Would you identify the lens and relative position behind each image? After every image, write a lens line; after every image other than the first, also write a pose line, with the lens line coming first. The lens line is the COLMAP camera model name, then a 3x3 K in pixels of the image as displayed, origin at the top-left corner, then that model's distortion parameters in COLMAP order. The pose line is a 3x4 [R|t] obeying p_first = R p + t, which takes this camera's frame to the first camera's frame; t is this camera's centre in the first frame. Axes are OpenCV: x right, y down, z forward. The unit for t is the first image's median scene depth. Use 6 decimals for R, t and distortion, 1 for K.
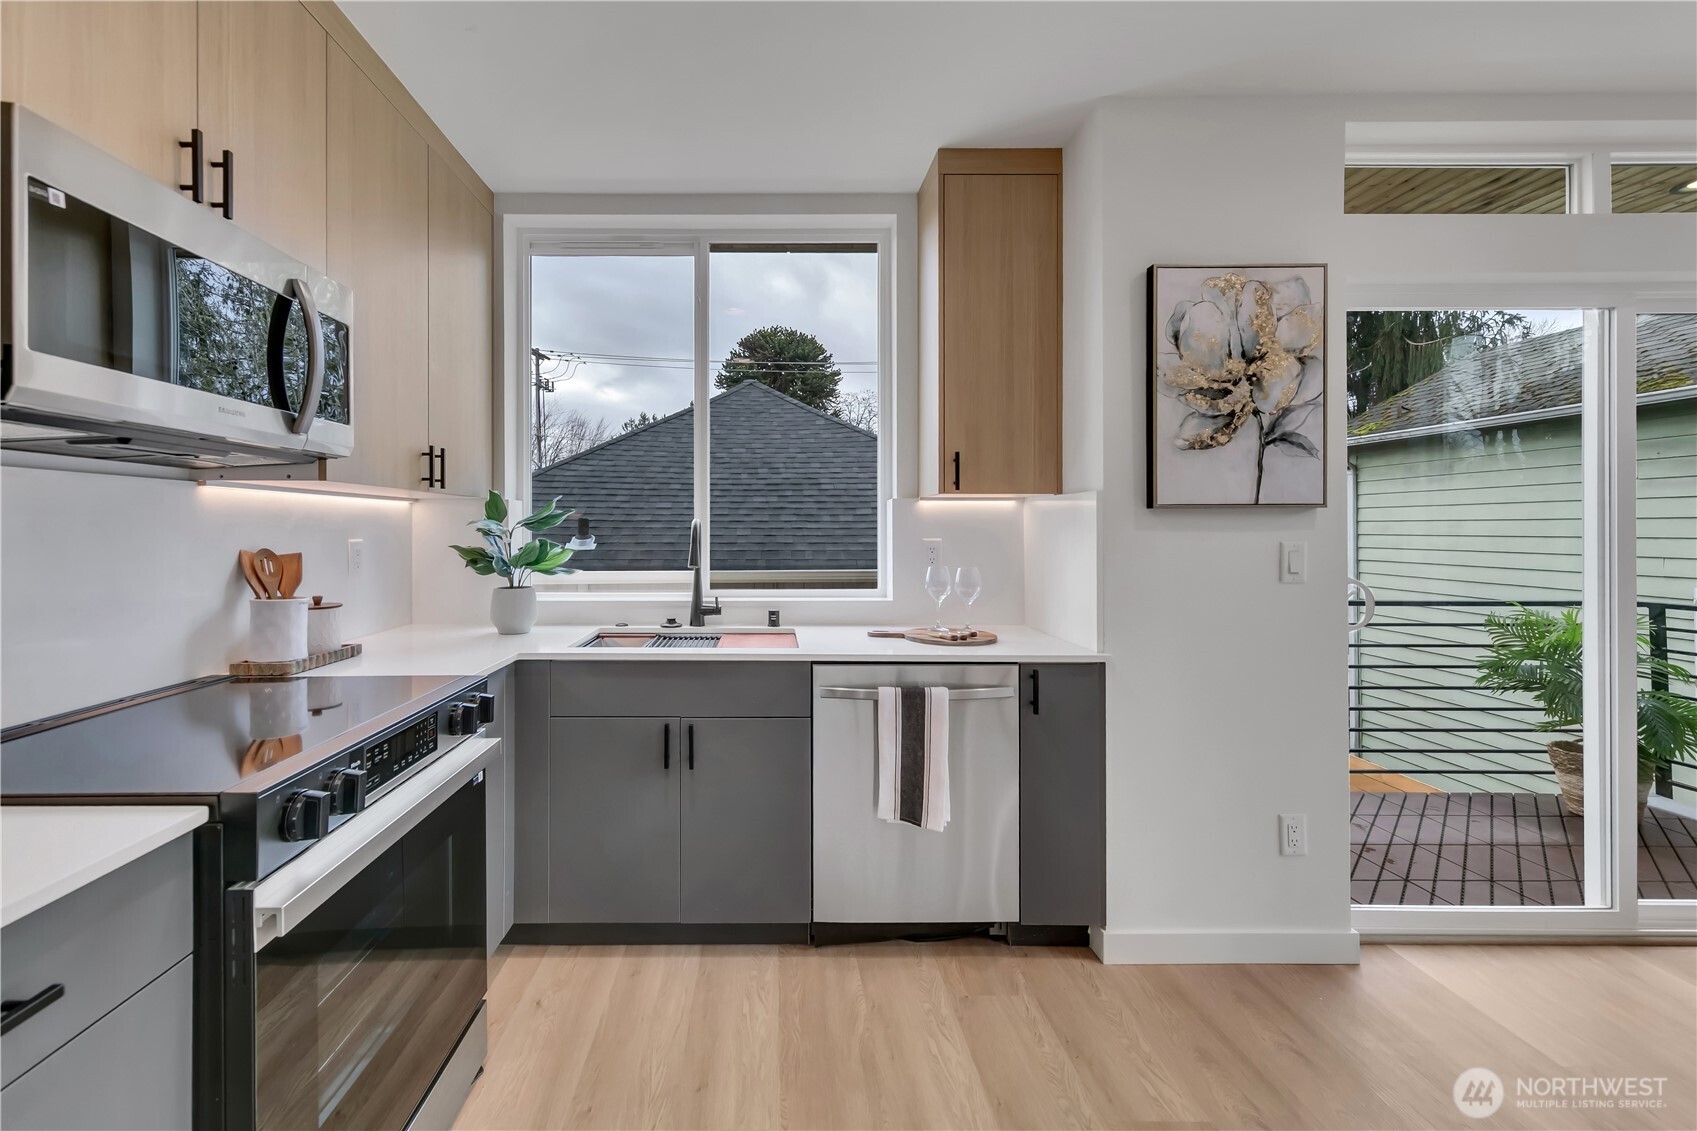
lens RADIAL K [[713.3, 0, 770.6], [0, 713.3, 507.7], [0, 0, 1]] dist [0.006462, -0.000221]
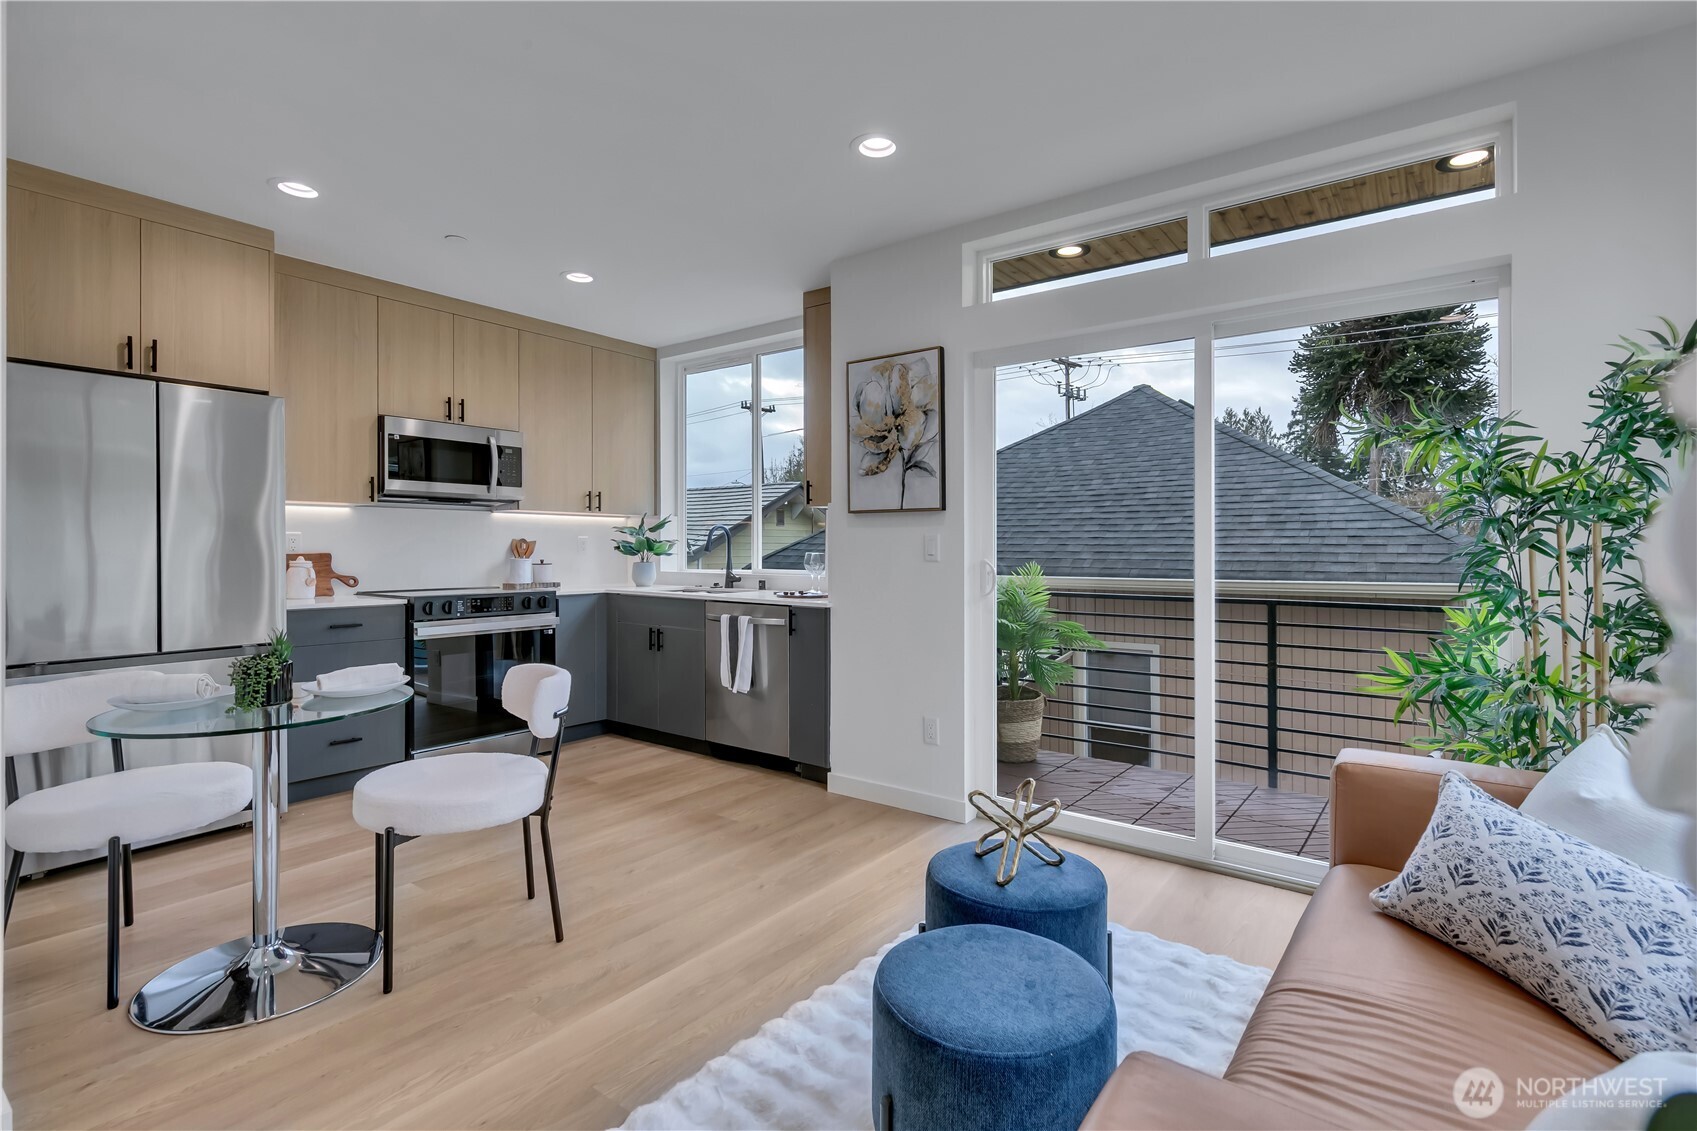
lens RADIAL K [[791.9, 0, 863.3], [0, 791.9, 511.9], [0, 0, 1]] dist [0.001708, -0.000668]
pose [[0.806024, -0.023279, -0.591425, 1.616026], [0.014824, 0.999707, -0.019147, 0.032408], [0.591698, 0.006666, 0.806132, -0.416621]]
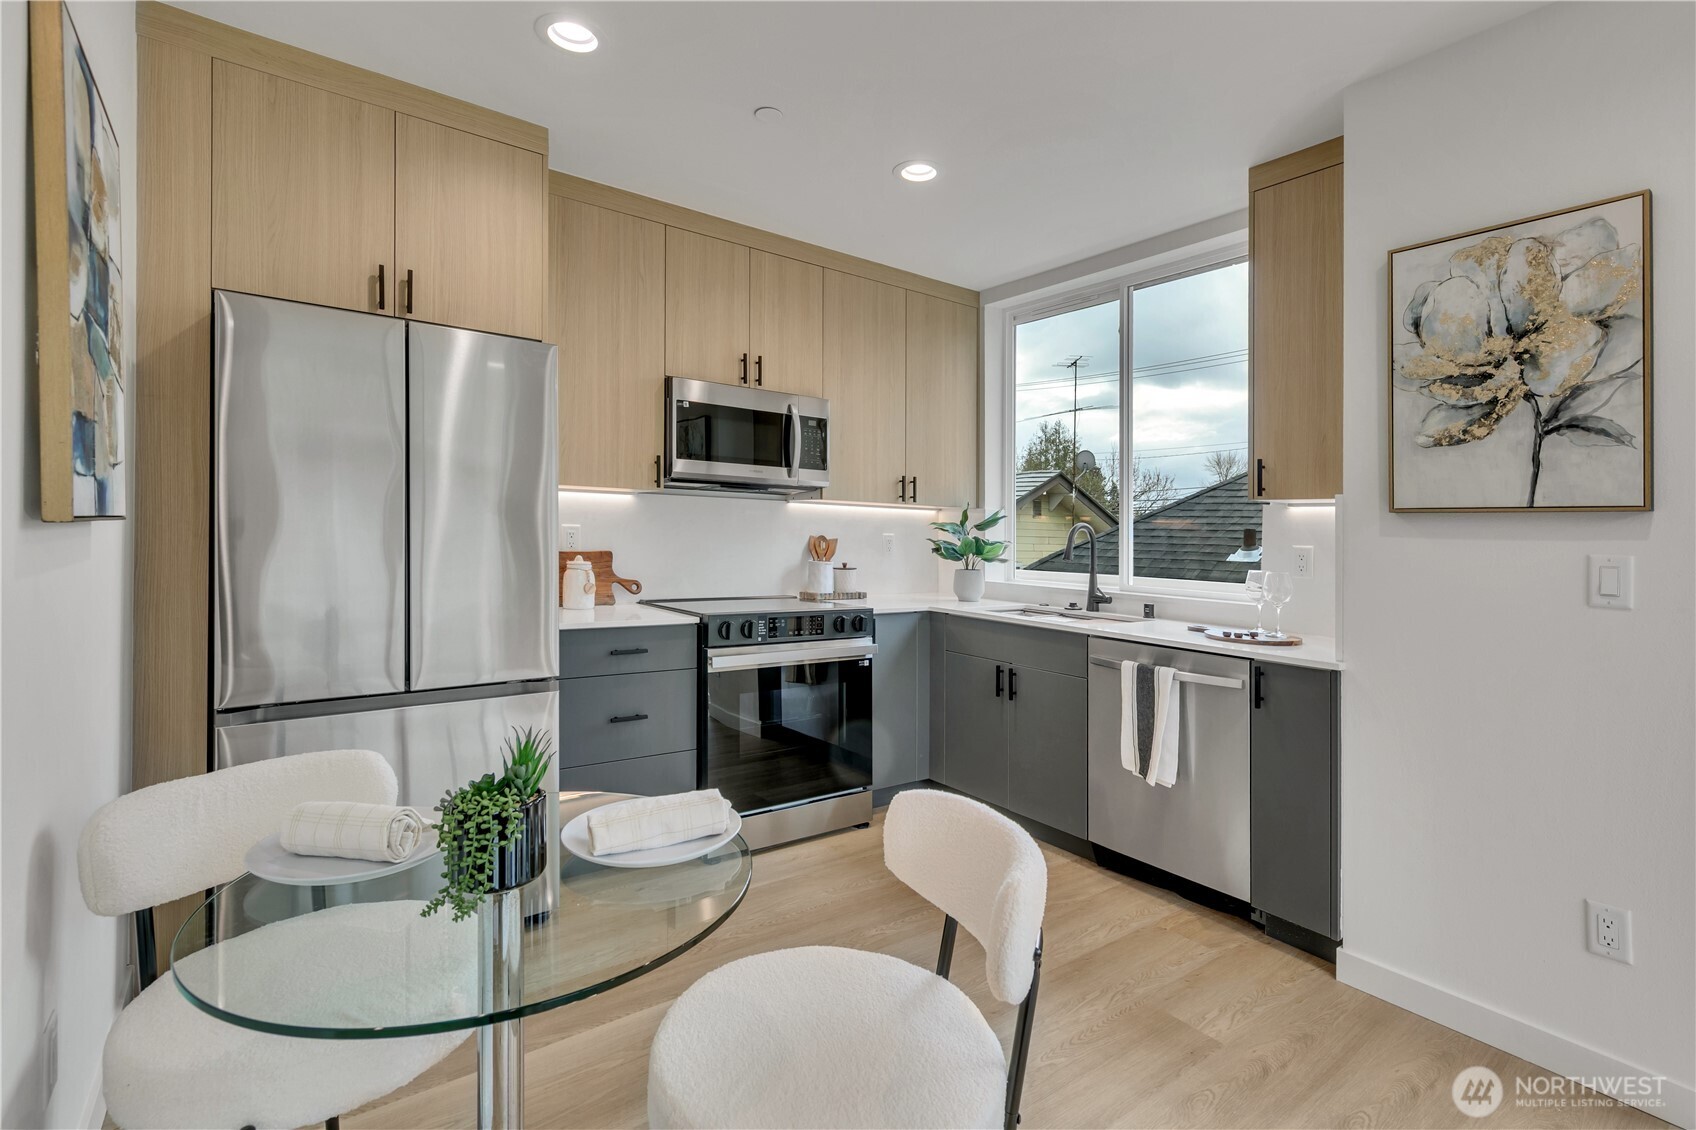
lens RADIAL K [[791.5, 0, 859.2], [0, 791.5, 517.7], [0, 0, 1]] dist [0.001708, -0.000668]
pose [[0.604490, 0.001116, -0.796612, 0.940823], [-0.003186, 0.999994, -0.001016, 0.010864], [0.796606, 0.003152, 0.604490, -0.173643]]
